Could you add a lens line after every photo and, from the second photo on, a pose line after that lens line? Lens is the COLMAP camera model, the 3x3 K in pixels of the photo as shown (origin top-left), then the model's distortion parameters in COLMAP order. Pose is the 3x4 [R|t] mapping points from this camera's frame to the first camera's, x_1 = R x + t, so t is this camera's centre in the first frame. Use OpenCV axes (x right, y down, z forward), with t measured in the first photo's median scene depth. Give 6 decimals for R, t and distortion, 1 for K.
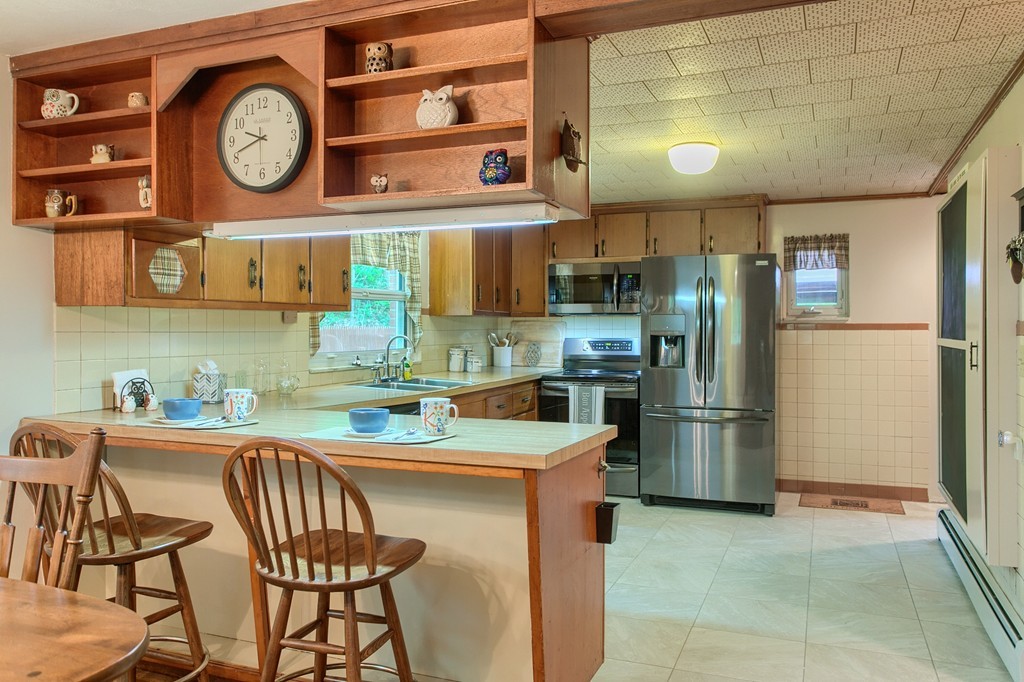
lens RADIAL K [[799.7, 0, 510.0], [0, 799.7, 332.5], [0, 0, 1]] dist [0.024303, -0.011771]
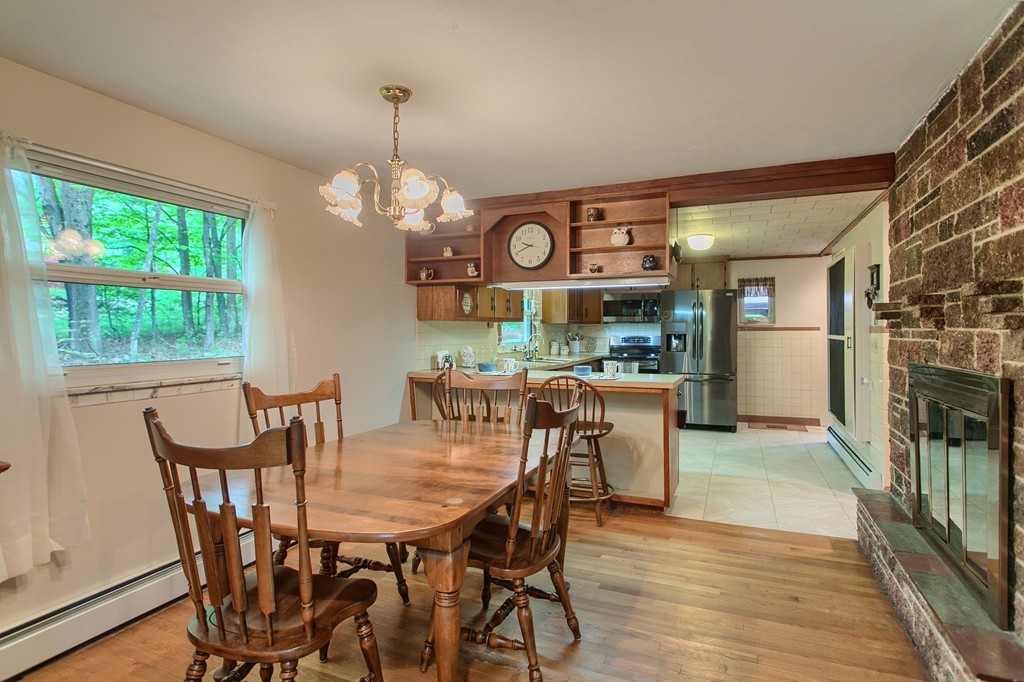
lens RADIAL K [[551.5, 0, 516.1], [0, 551.5, 333.9], [0, 0, 1]] dist [0.019852, 0.000176]
pose [[0.999985, -0.003253, -0.004298, -0.163568], [0.003255, 0.999995, 0.000393, 0.001741], [0.004296, -0.000407, 0.999991, -0.258676]]
